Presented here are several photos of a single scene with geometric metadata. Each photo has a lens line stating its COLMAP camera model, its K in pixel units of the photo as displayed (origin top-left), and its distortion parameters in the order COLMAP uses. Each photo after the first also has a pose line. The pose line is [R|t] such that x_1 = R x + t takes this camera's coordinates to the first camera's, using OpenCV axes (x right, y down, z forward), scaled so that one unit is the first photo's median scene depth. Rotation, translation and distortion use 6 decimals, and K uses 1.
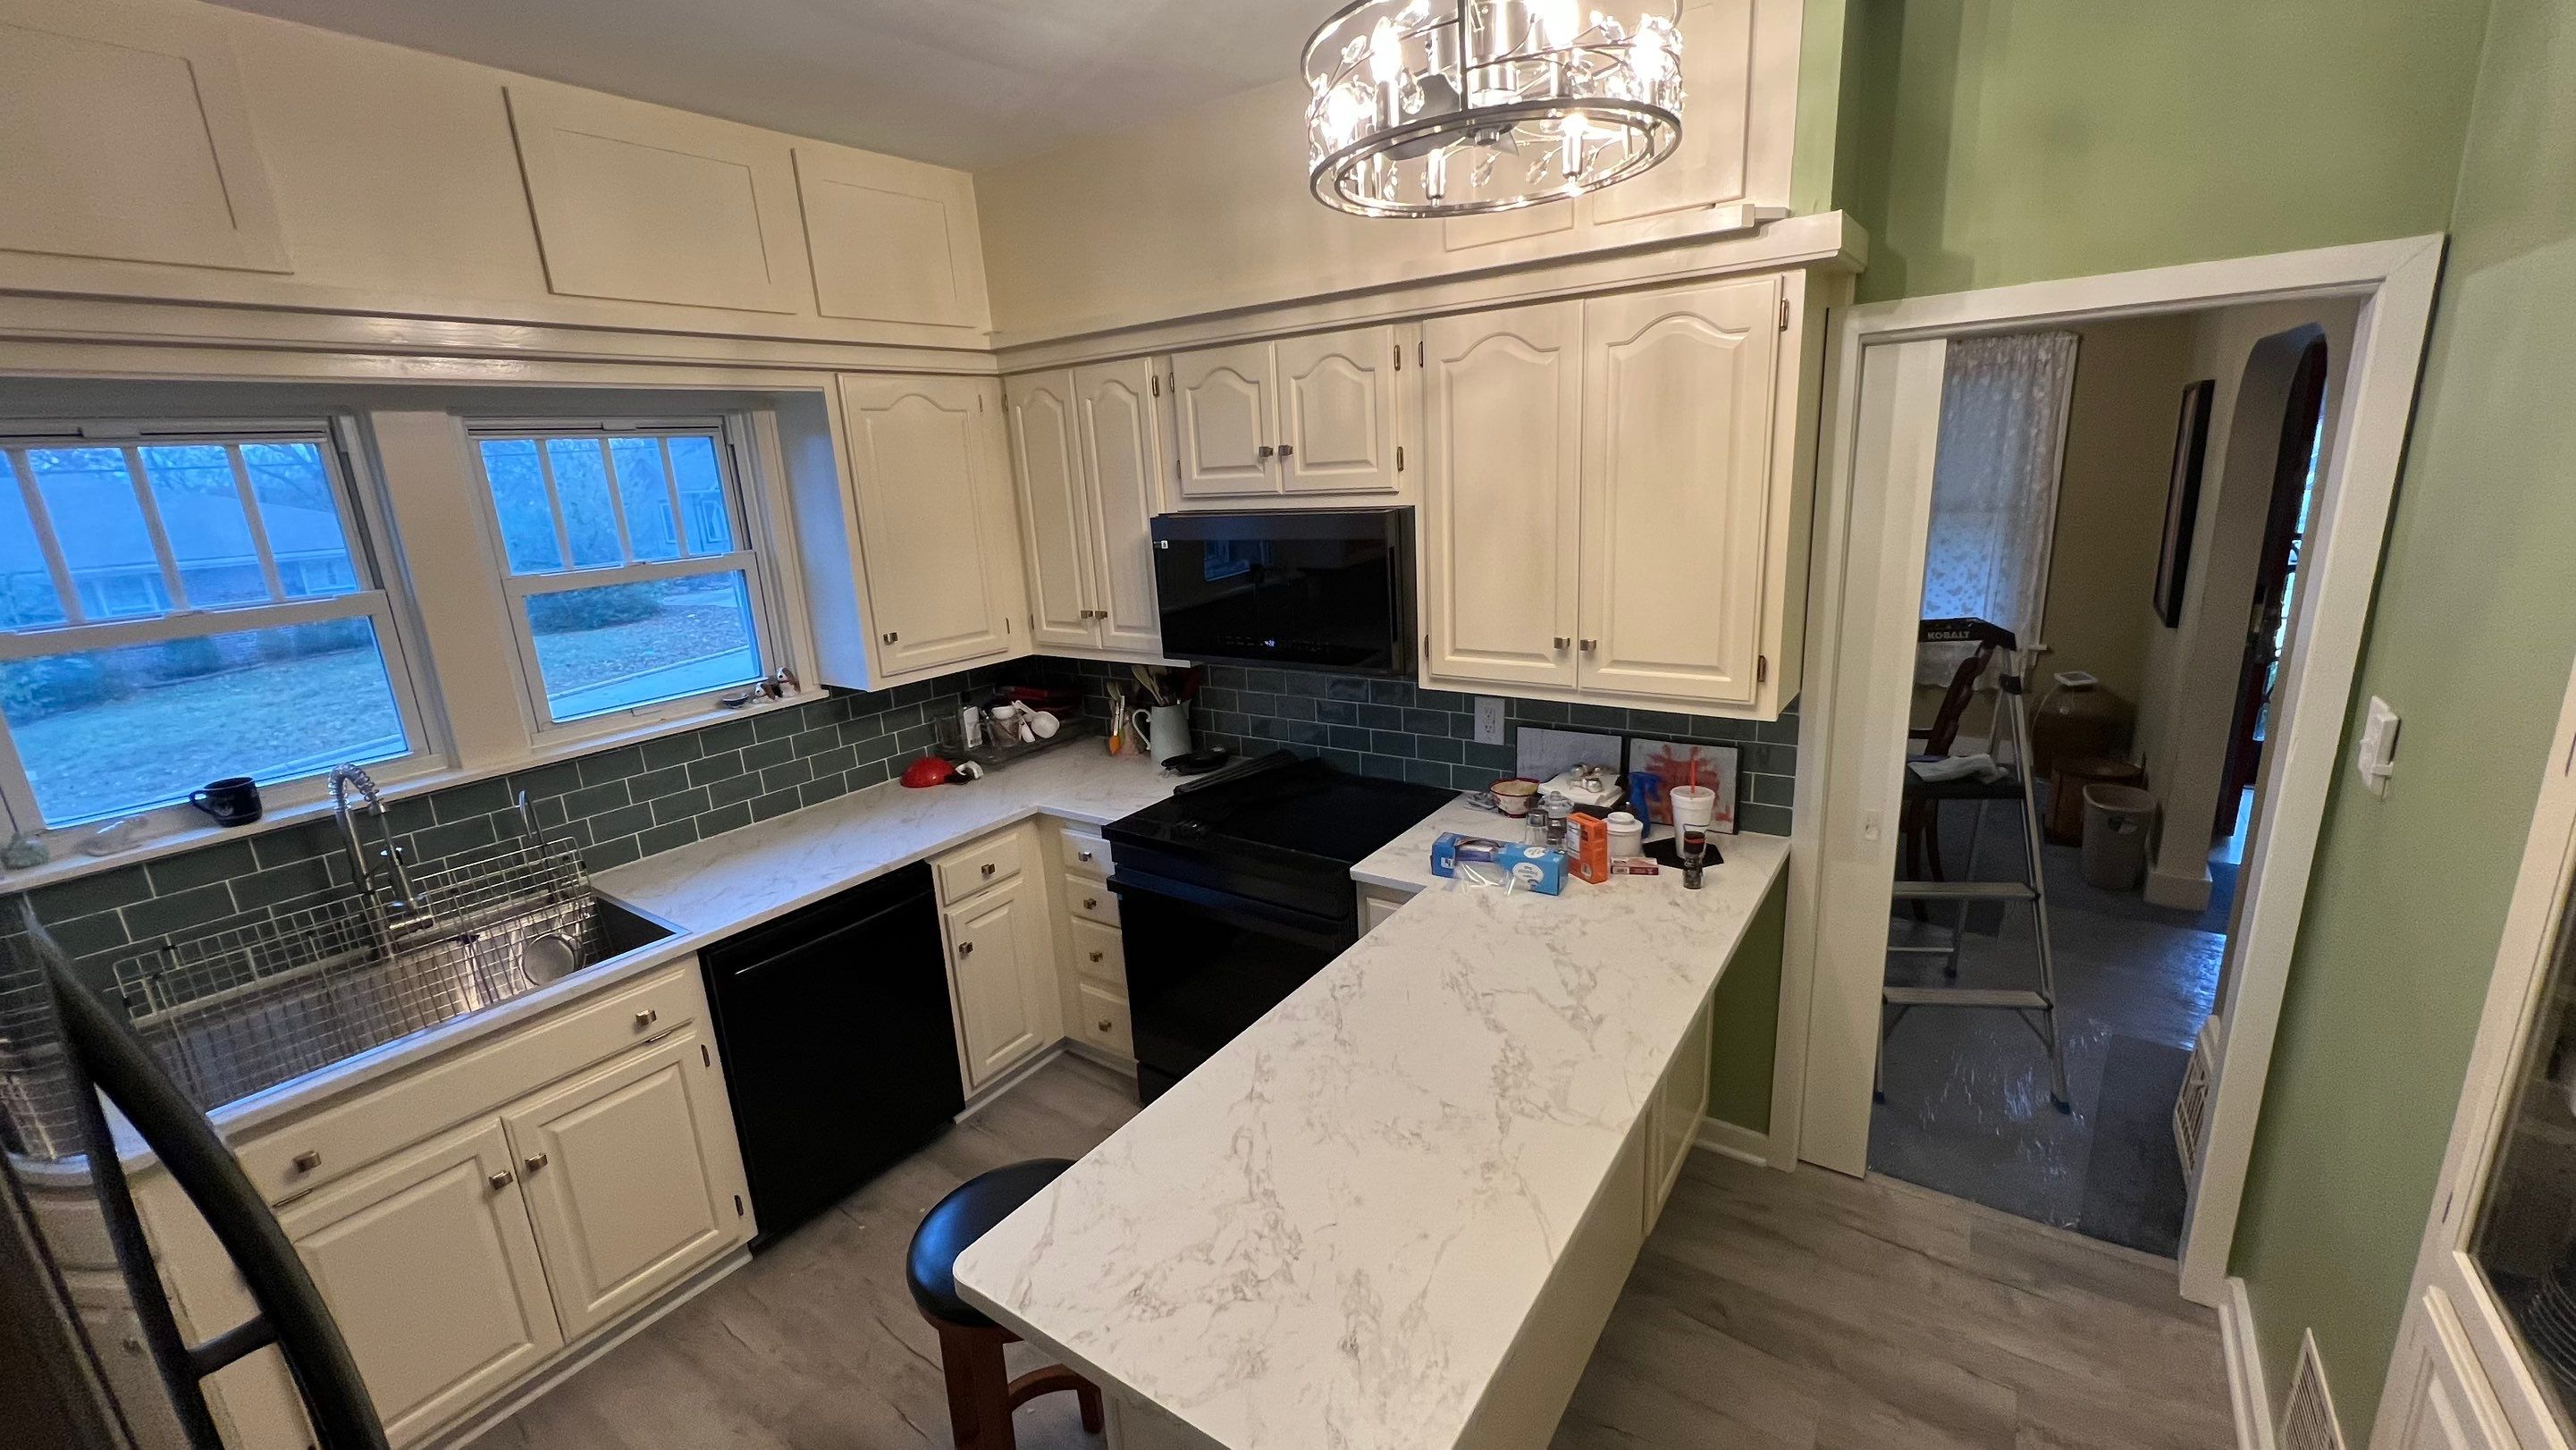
lens RADIAL K [[1028.3, 0, 1288.8], [0, 1028.3, 728.1], [0, 0, 1]] dist [-0.001556, -0.000207]
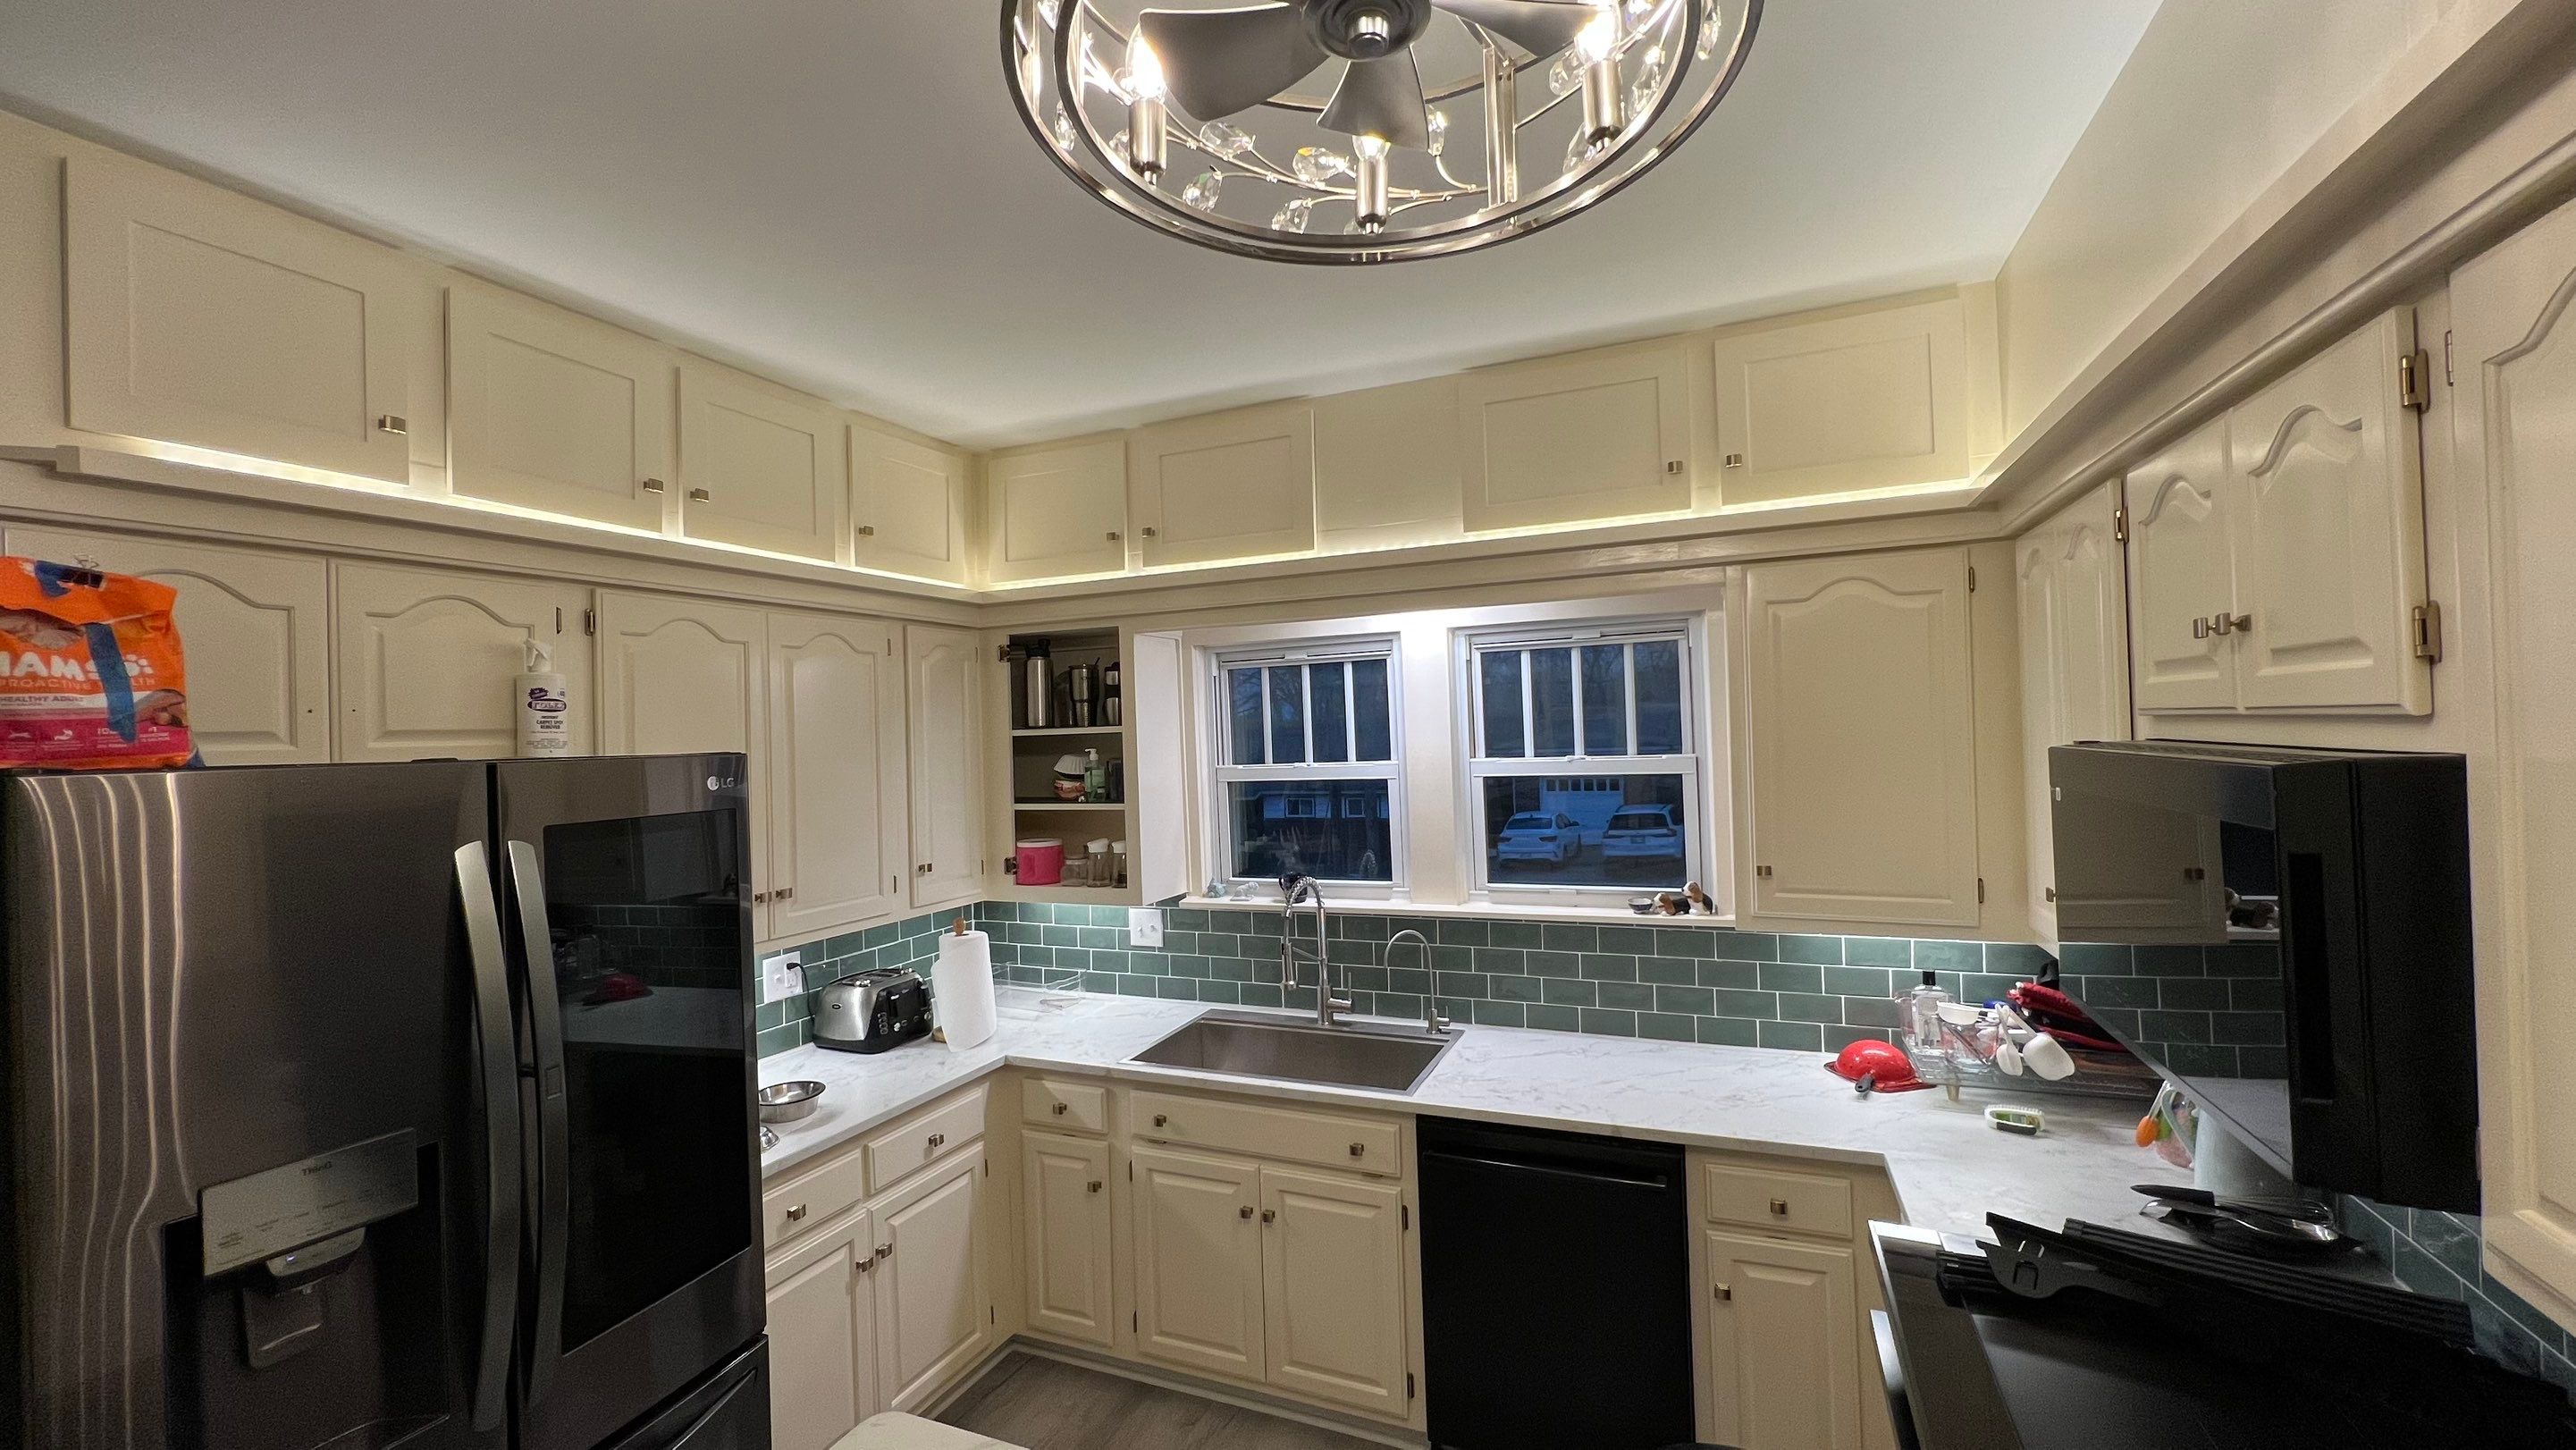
lens RADIAL K [[1033.0, 0, 1287.5], [0, 1033.0, 728.3], [0, 0, 1]] dist [-0.002633, 0.000221]
pose [[0.205669, 0.044160, -0.977625, 0.378162], [-0.226023, 0.974116, -0.003548, -0.125052], [0.952163, 0.221695, 0.210326, 0.501976]]
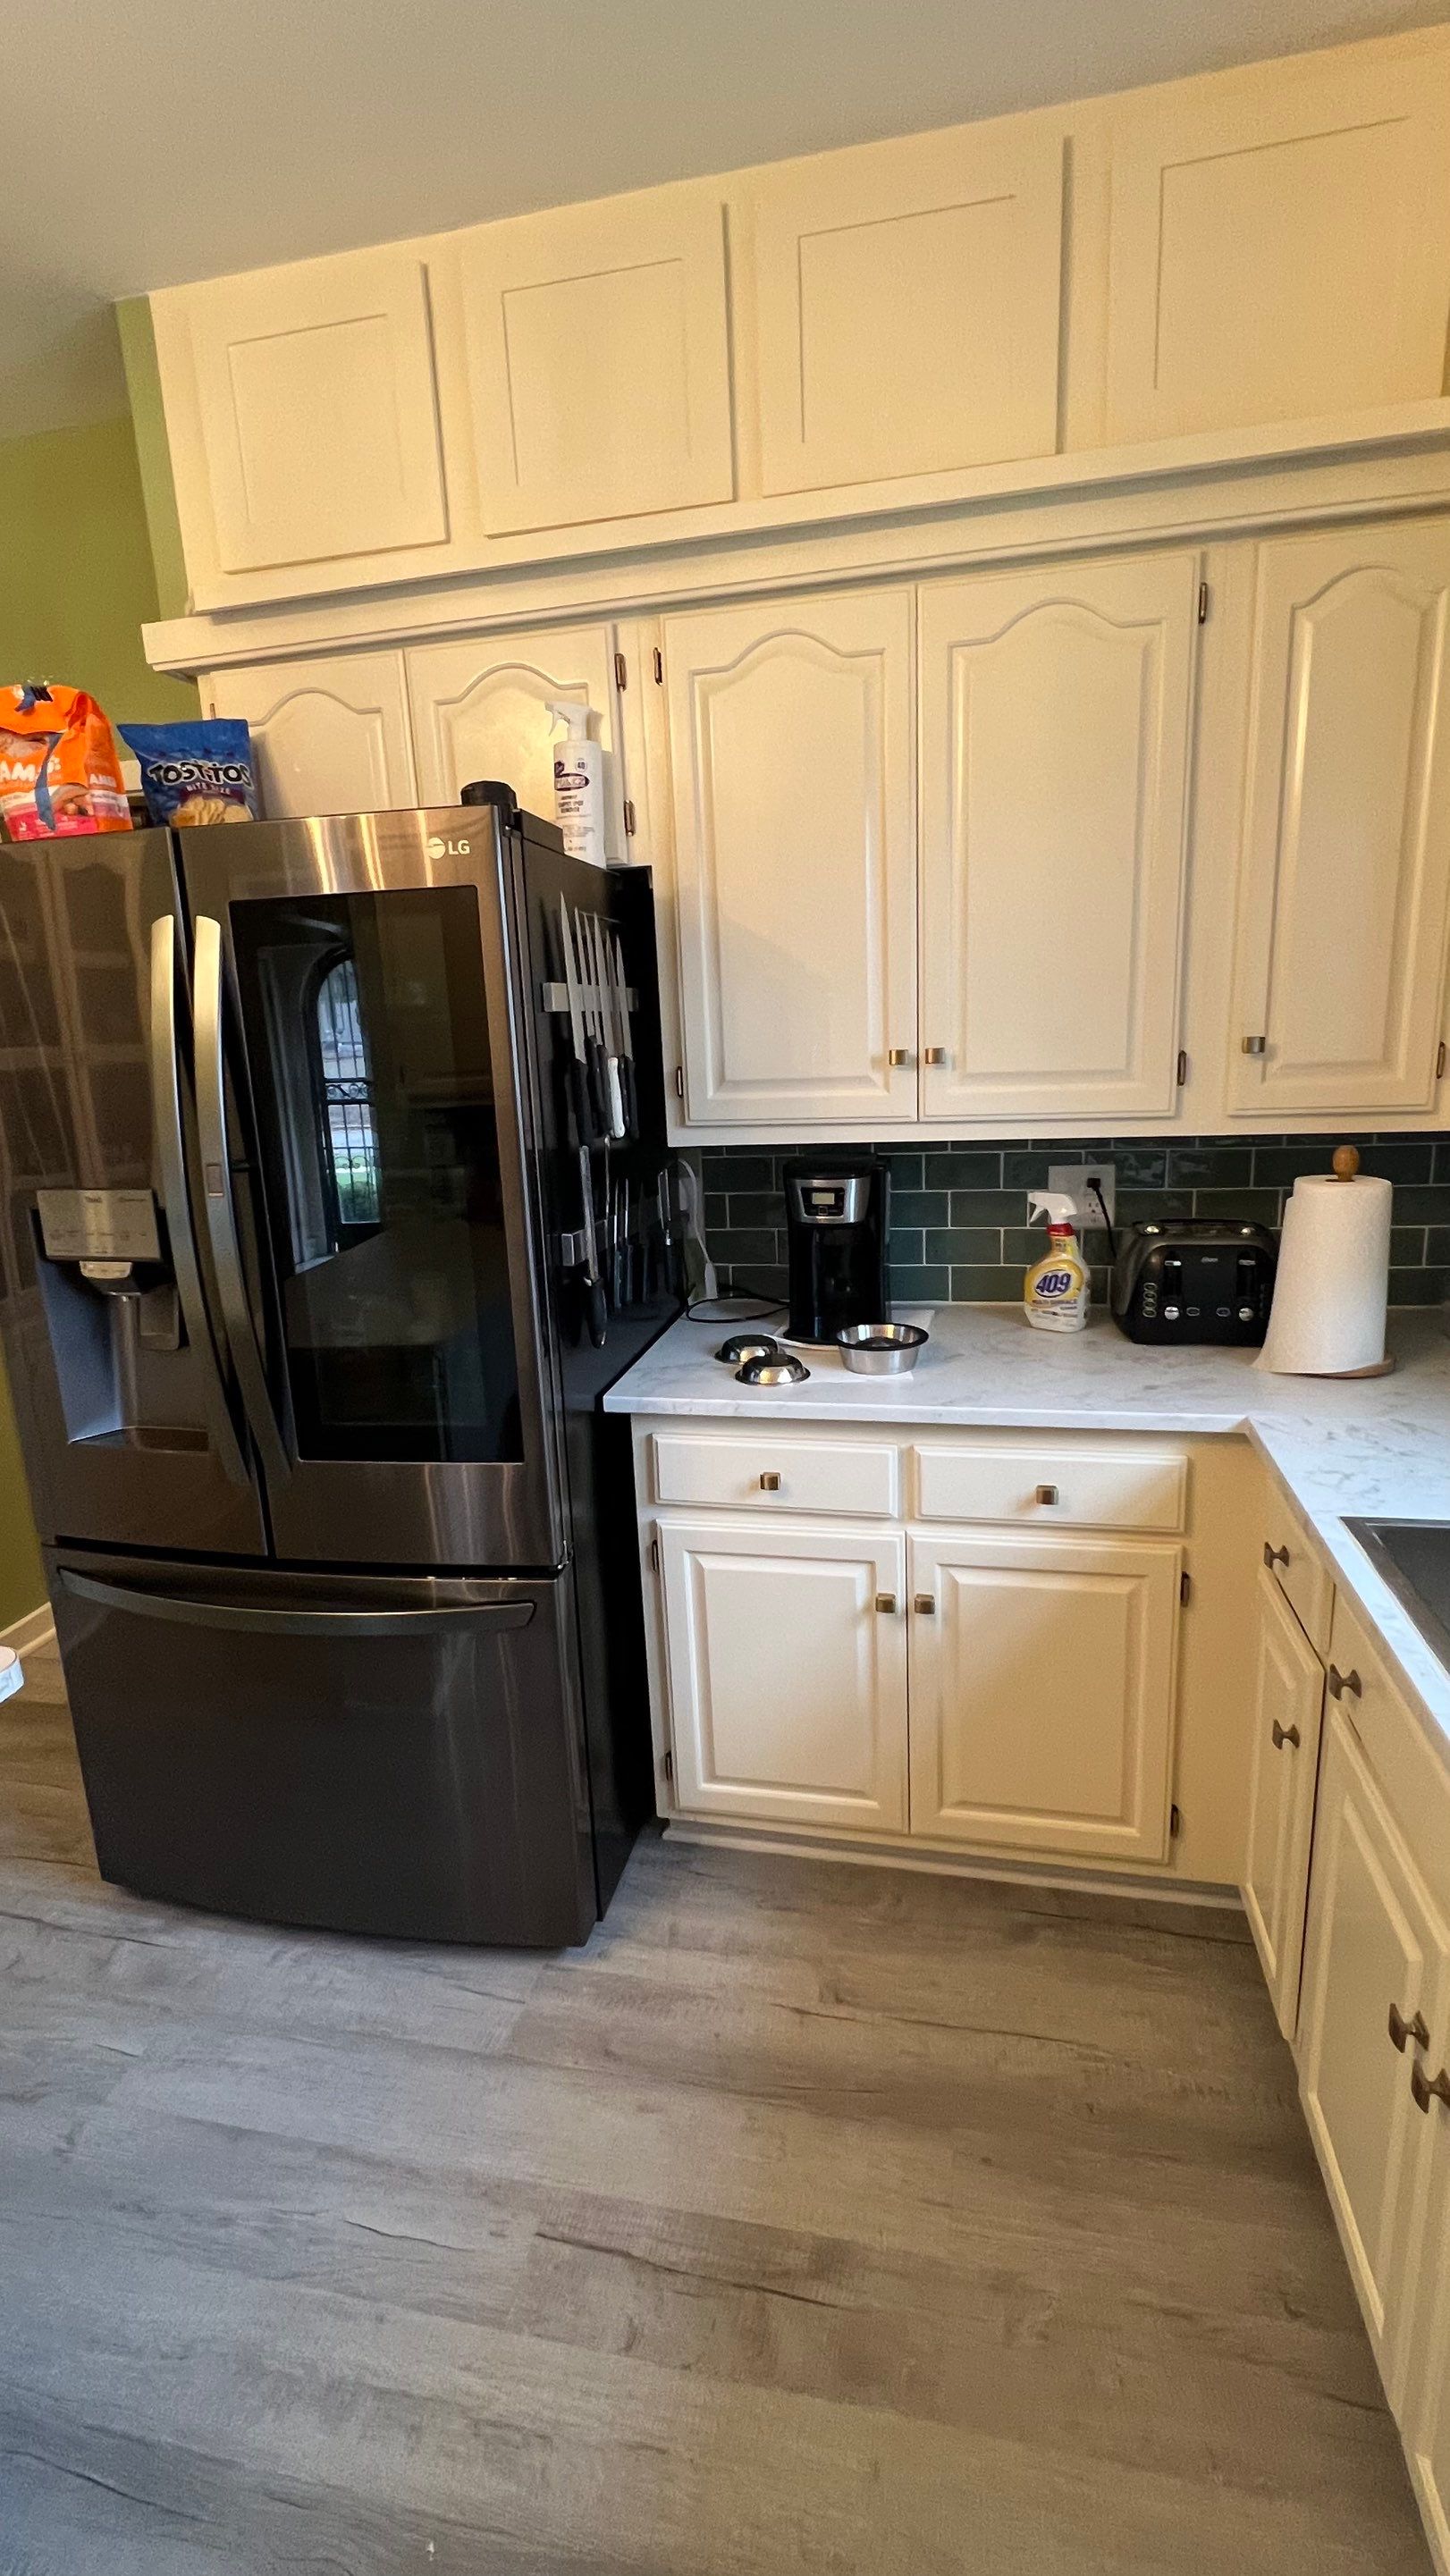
lens RADIAL K [[1180.3, 0, 715.8], [0, 1180.3, 1288.1], [0, 0, 1]] dist [-0.000371, -0.000070]
pose [[-0.918930, 0.181912, -0.349964, -0.279346], [-0.003309, 0.883702, 0.468038, -0.084240], [0.394406, 0.431253, -0.811459, 0.912289]]
